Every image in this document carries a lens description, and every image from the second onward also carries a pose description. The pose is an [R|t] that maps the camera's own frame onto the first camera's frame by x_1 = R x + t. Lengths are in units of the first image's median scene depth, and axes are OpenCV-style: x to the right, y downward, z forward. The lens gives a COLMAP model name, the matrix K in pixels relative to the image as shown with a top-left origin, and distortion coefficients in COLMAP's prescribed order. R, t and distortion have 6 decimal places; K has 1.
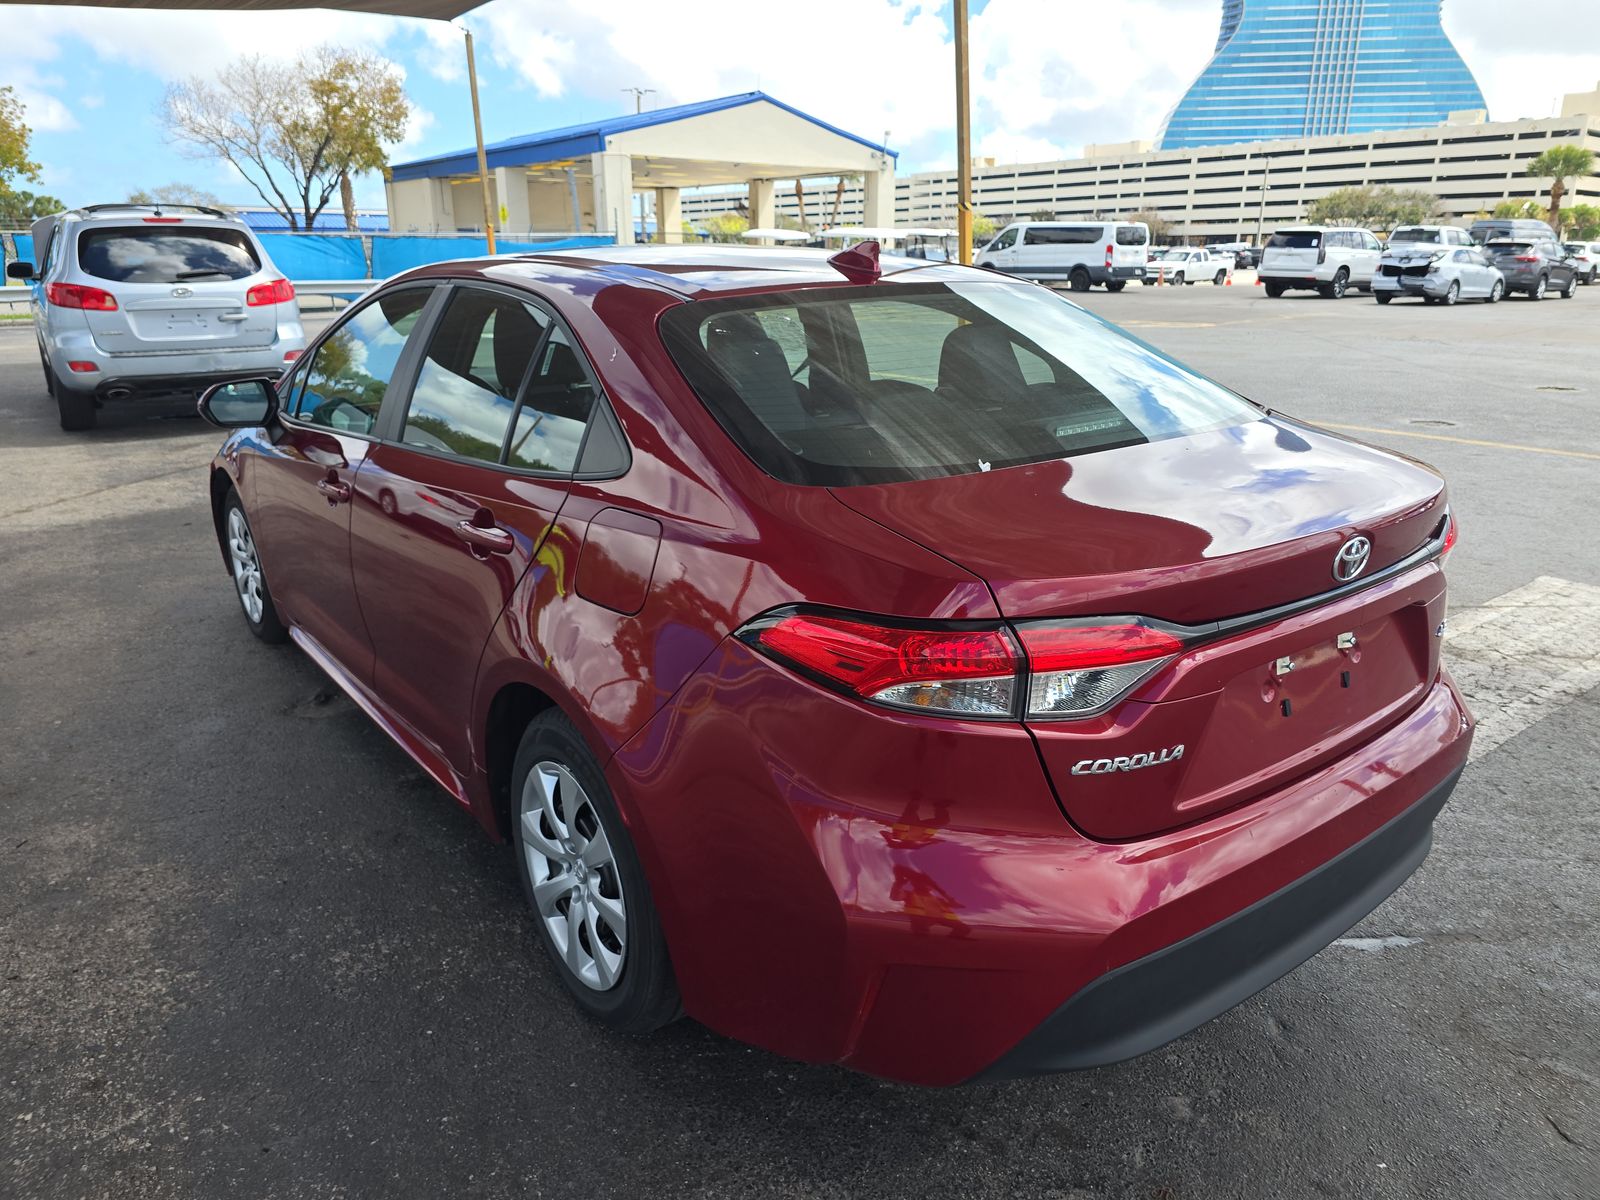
lens RADIAL K [[1087.5, 0, 806.3], [0, 1087.5, 594.8], [0, 0, 1]] dist [0.049074, -0.055539]
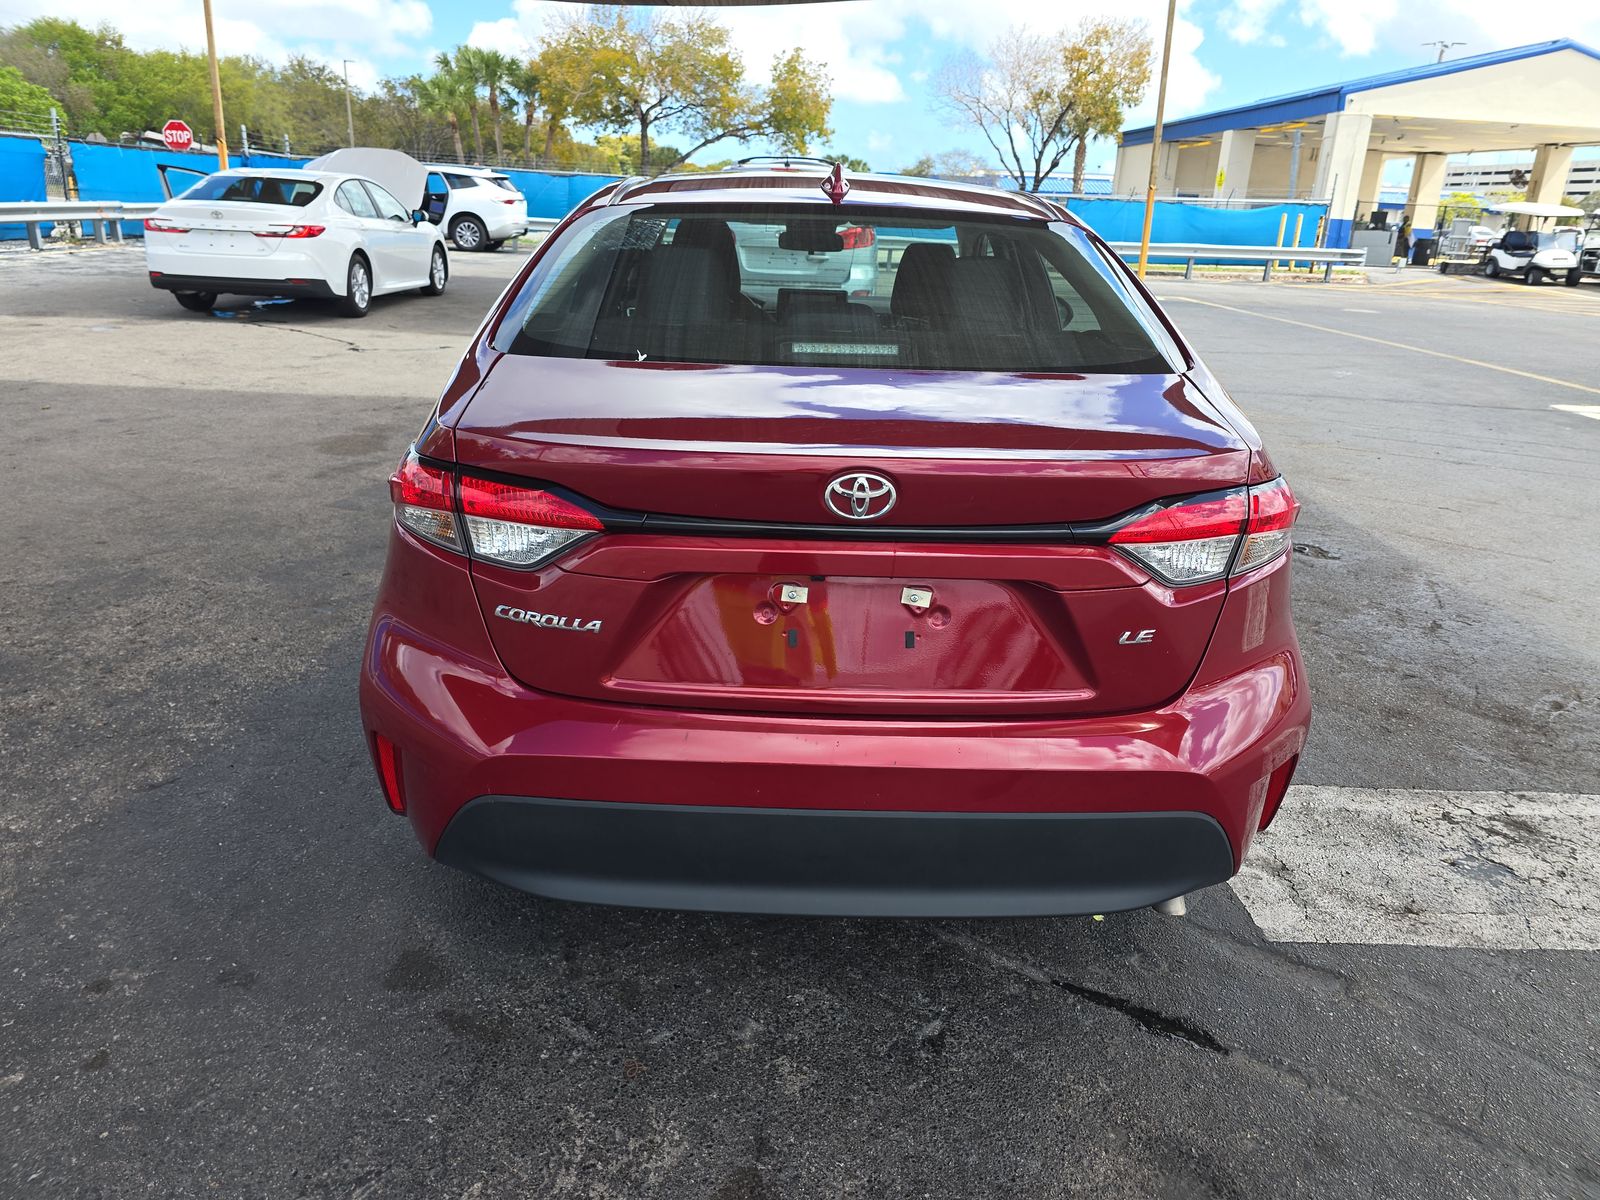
lens RADIAL K [[1082.0, 0, 795.7], [0, 1082.0, 602.0], [0, 0, 1]] dist [0.045811, -0.048227]
pose [[0.802438, 0.235191, -0.548433, 0.039008], [-0.216700, 0.971163, 0.099412, -0.000978], [0.555999, 0.039073, 0.830264, 0.008403]]
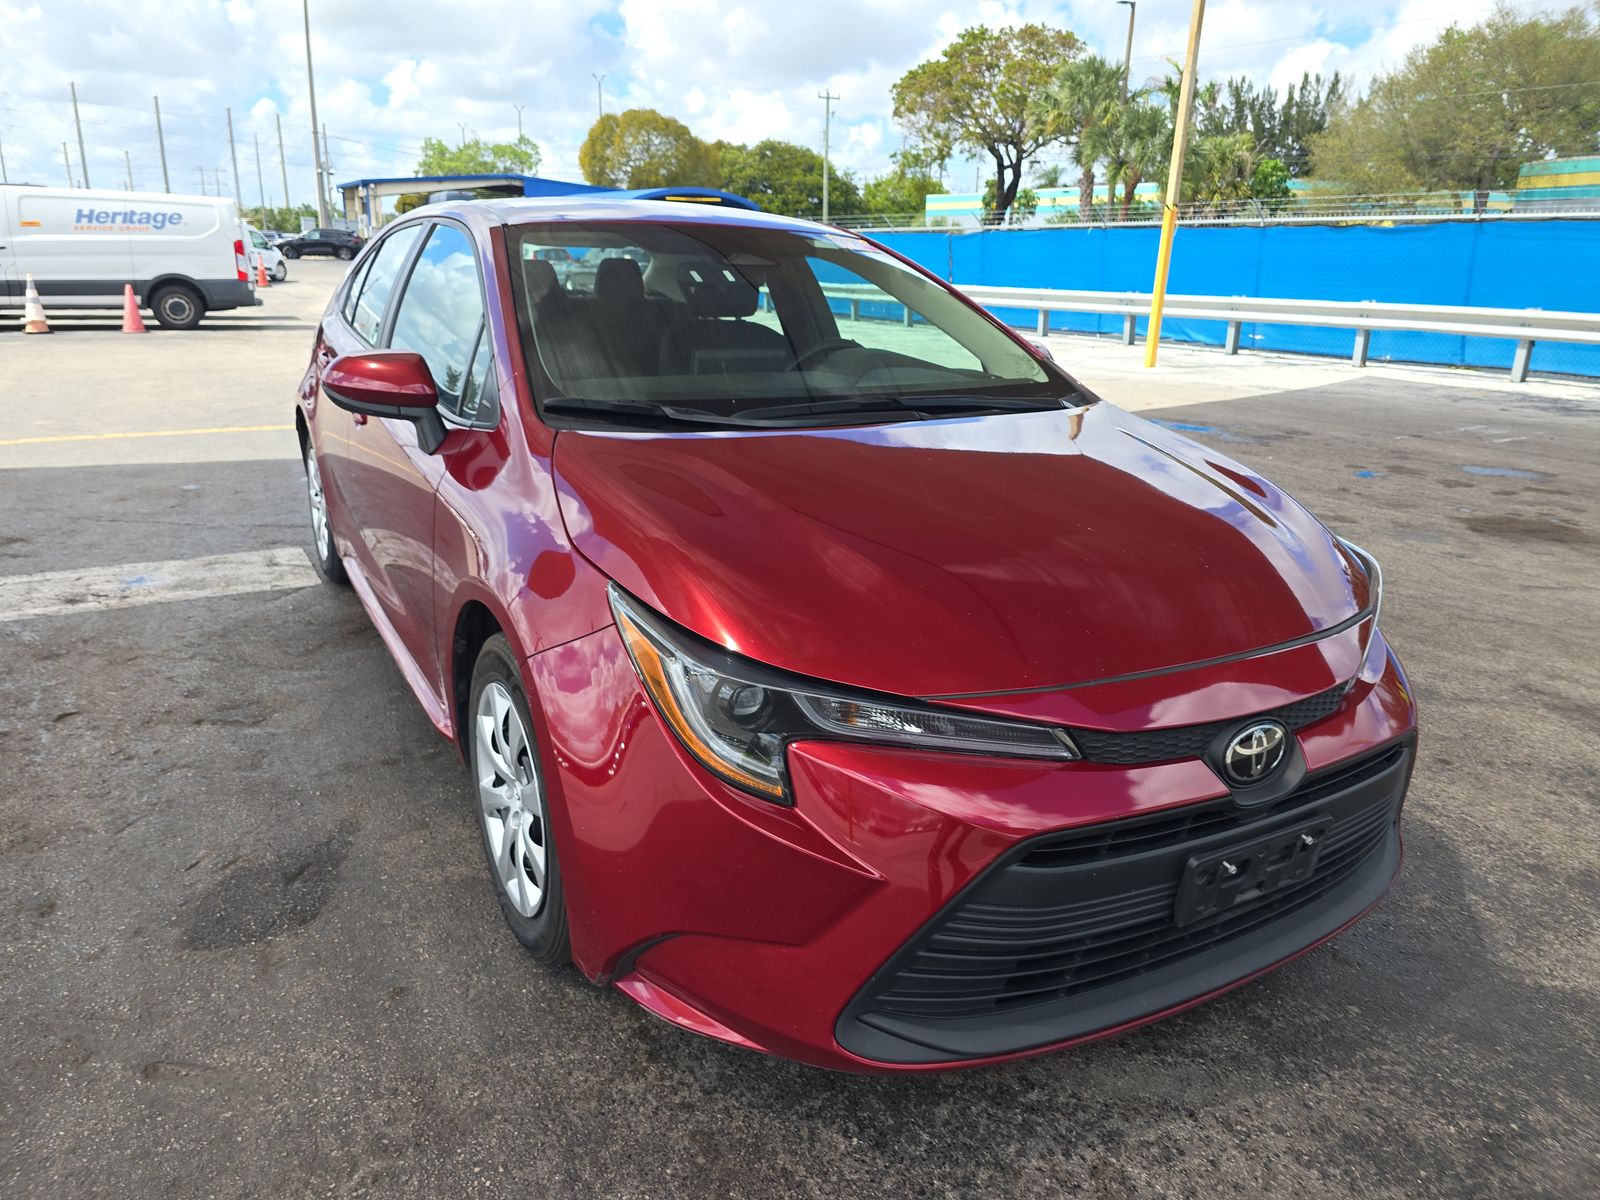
lens RADIAL K [[1082.0, 0, 795.7], [0, 1082.0, 602.0], [0, 0, 1]] dist [0.045811, -0.048227]
pose [[-0.990102, -0.068696, 0.122385, -0.036461], [0.013565, 0.821096, 0.570629, -0.046877], [-0.139690, 0.566642, -0.812037, 0.159118]]
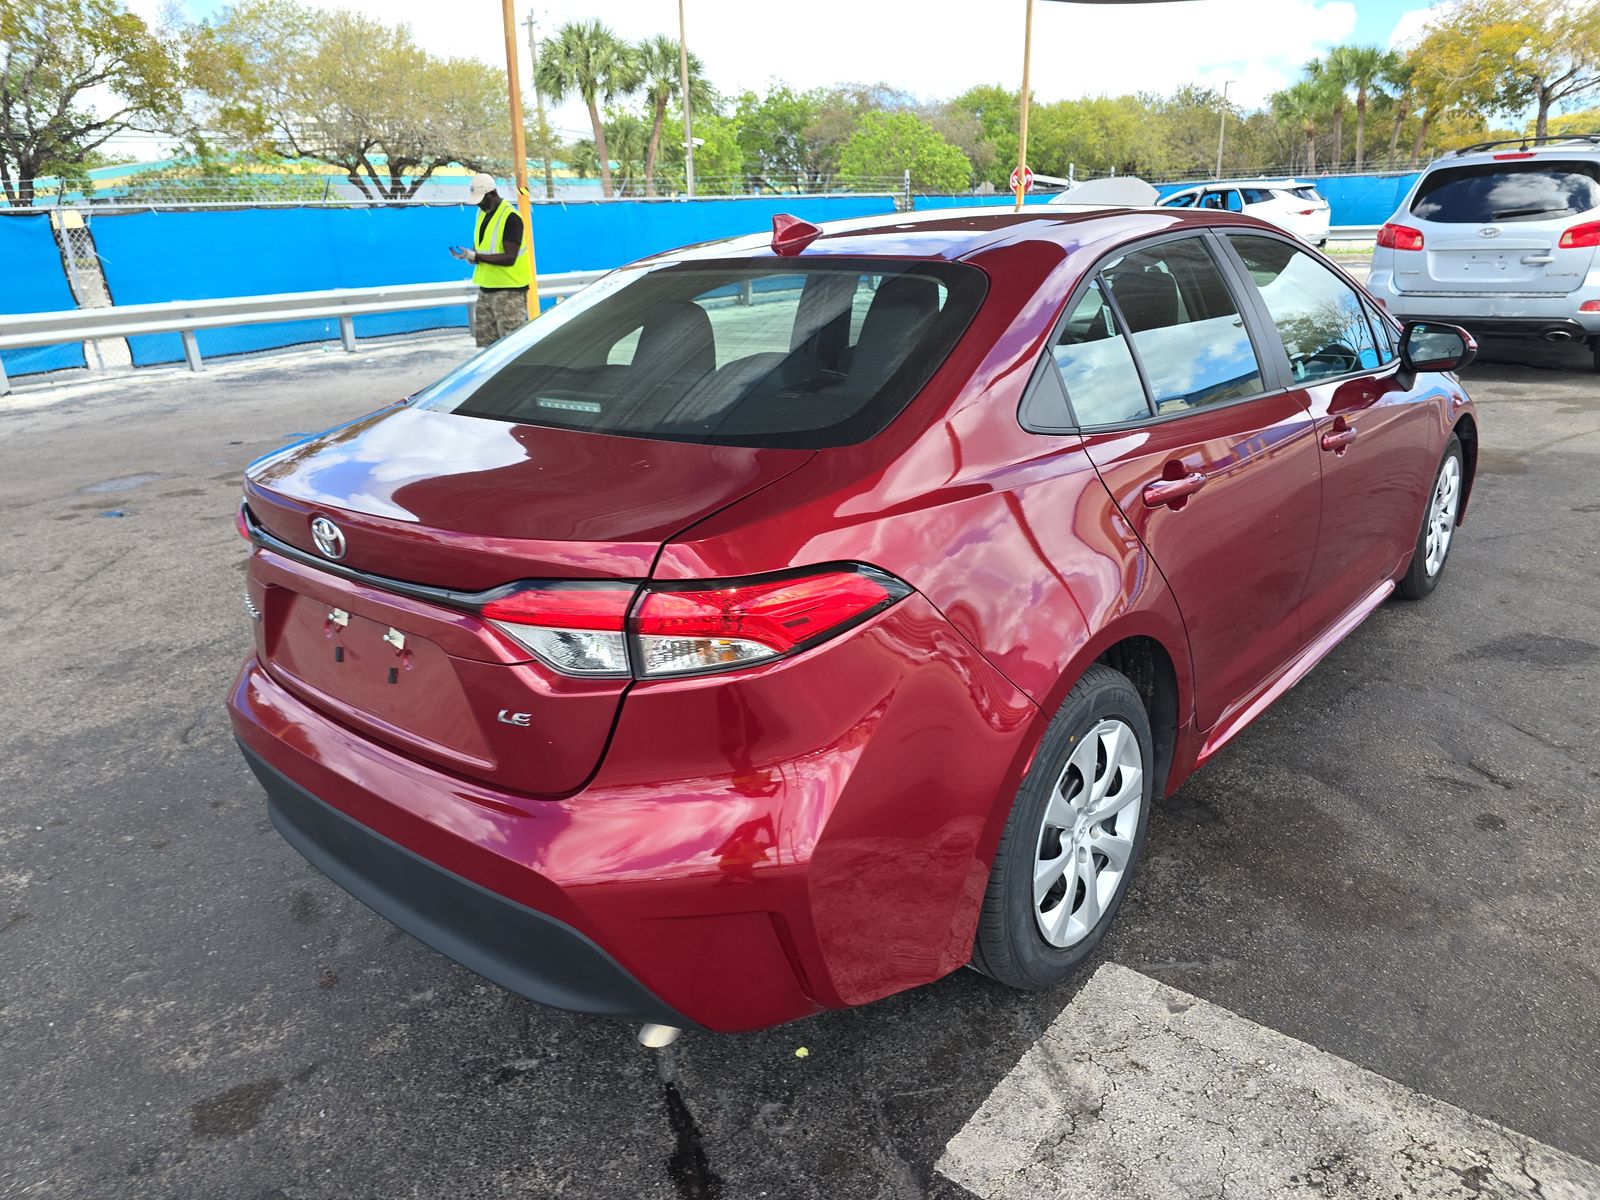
lens RADIAL K [[1082.0, 0, 795.7], [0, 1082.0, 602.0], [0, 0, 1]] dist [0.045811, -0.048227]
pose [[0.201910, 0.313826, -0.927764, 0.063390], [-0.250515, 0.932310, 0.260844, -0.014579], [0.946823, 0.179752, 0.266861, 0.046359]]
